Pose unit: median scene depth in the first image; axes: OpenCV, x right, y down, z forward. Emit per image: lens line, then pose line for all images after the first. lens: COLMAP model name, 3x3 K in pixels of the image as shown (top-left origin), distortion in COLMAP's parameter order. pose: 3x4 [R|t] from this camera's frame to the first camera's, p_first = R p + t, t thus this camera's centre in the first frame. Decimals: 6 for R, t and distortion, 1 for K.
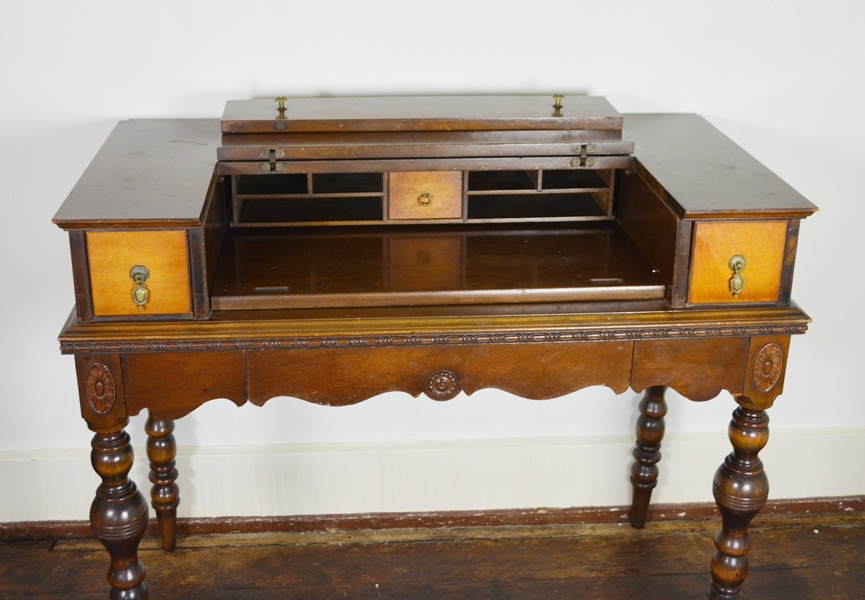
lens RADIAL K [[1096.7, 0, 425.9], [0, 1096.7, 209.0], [0, 0, 1]] dist [-0.076936, 0.029618]
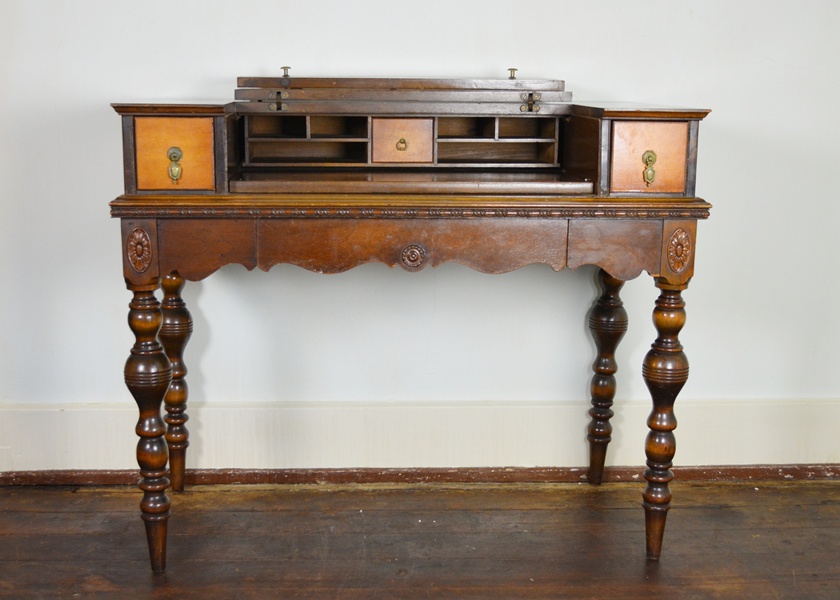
lens RADIAL K [[1185.6, 0, 398.7], [0, 1185.6, 350.8], [0, 0, 1]] dist [-0.064567, -0.033608]
pose [[0.999727, 0.001596, -0.023327, 0.027062], [-0.004078, 0.994278, -0.106745, 0.367285], [0.023023, 0.106811, 0.994013, -0.289922]]
